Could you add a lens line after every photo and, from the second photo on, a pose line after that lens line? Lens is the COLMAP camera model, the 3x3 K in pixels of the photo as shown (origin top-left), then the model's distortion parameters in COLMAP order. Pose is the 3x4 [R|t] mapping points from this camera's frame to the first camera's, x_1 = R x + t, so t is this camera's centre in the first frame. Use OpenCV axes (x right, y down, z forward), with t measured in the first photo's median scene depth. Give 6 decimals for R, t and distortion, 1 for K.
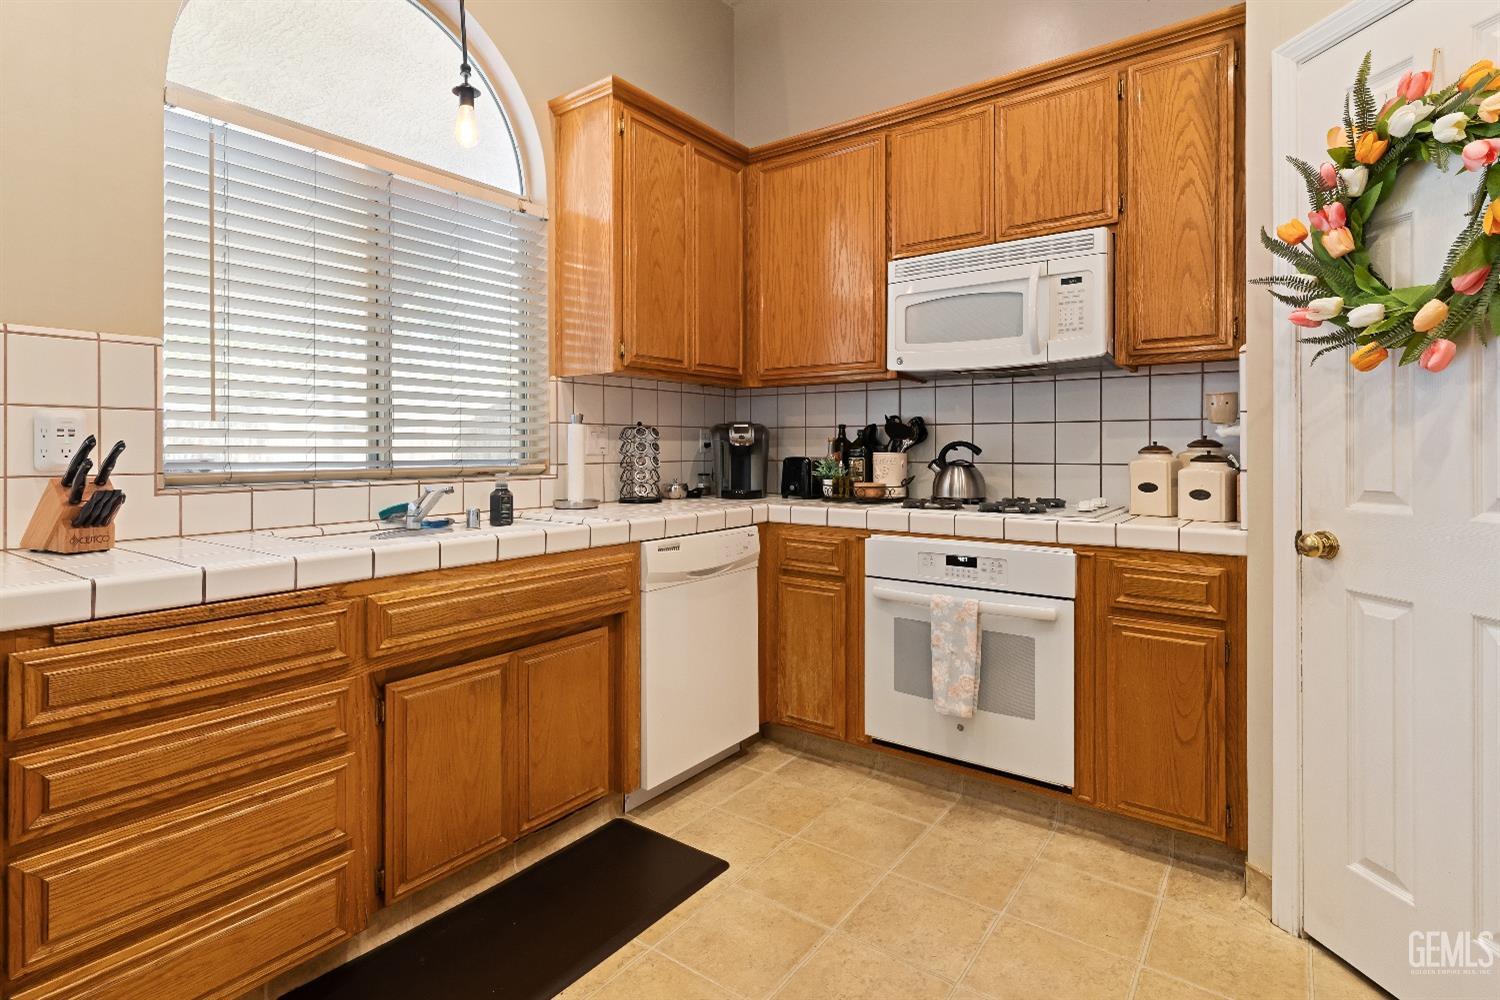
lens RADIAL K [[744.1, 0, 747.7], [0, 744.1, 451.3], [0, 0, 1]] dist [-0.000533, -0.000262]
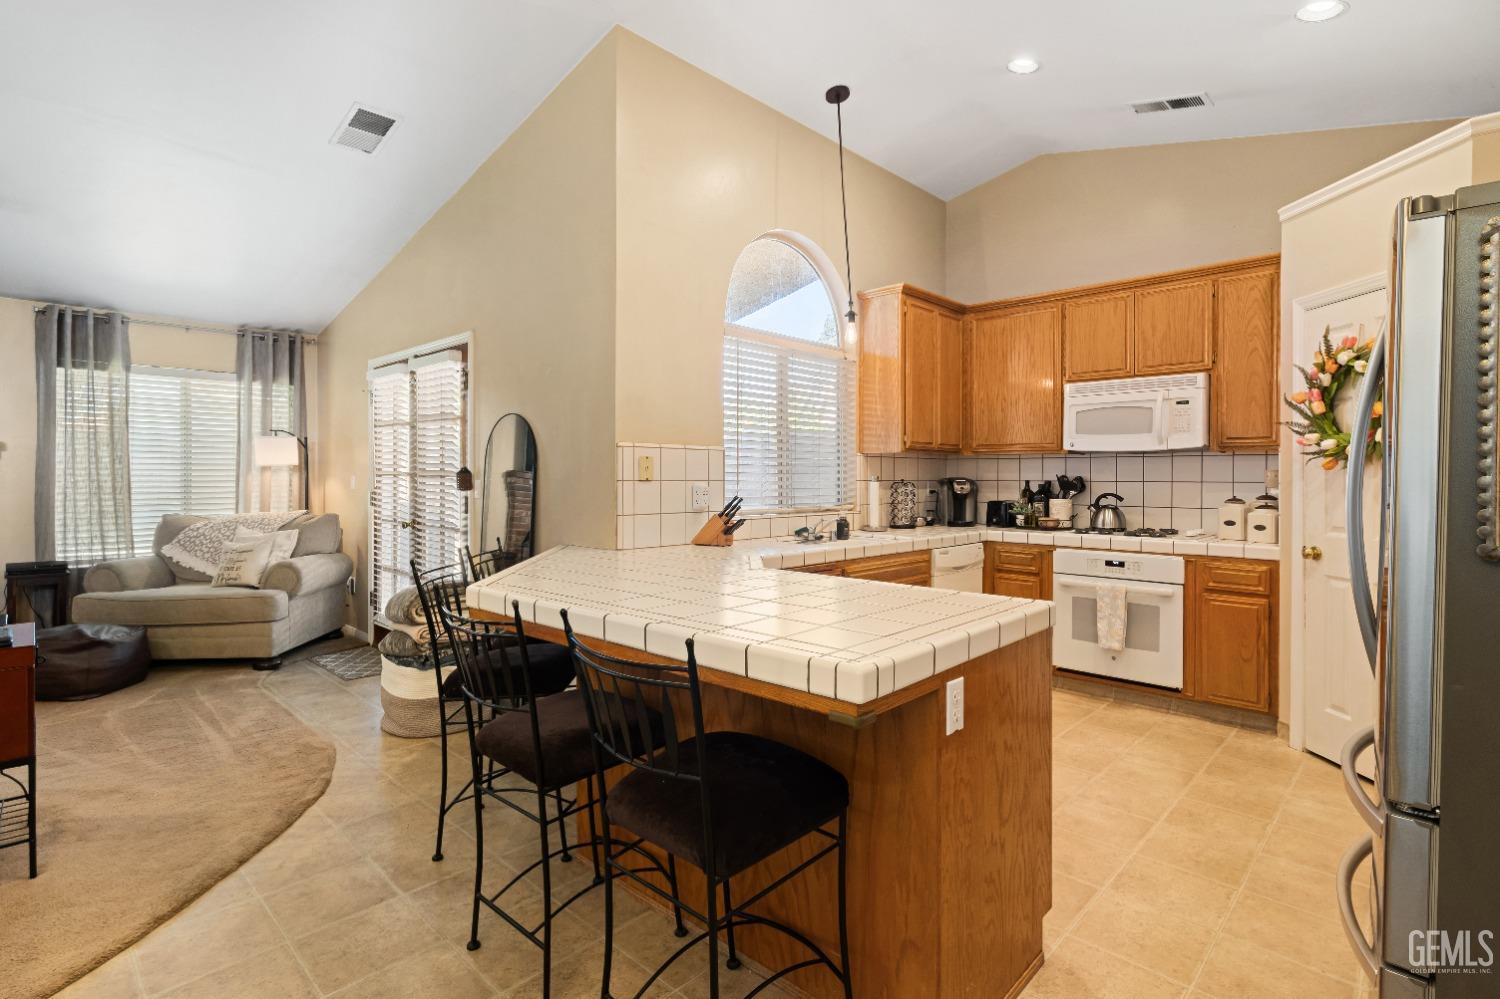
lens RADIAL K [[733.4, 0, 750.4], [0, 733.4, 481.8], [0, 0, 1]] dist [-0.000016, -0.000236]
pose [[0.992386, 0.005768, -0.123031, -0.330837], [-0.005515, 0.999982, 0.002402, -0.042065], [0.123043, -0.001705, 0.992400, -0.767869]]
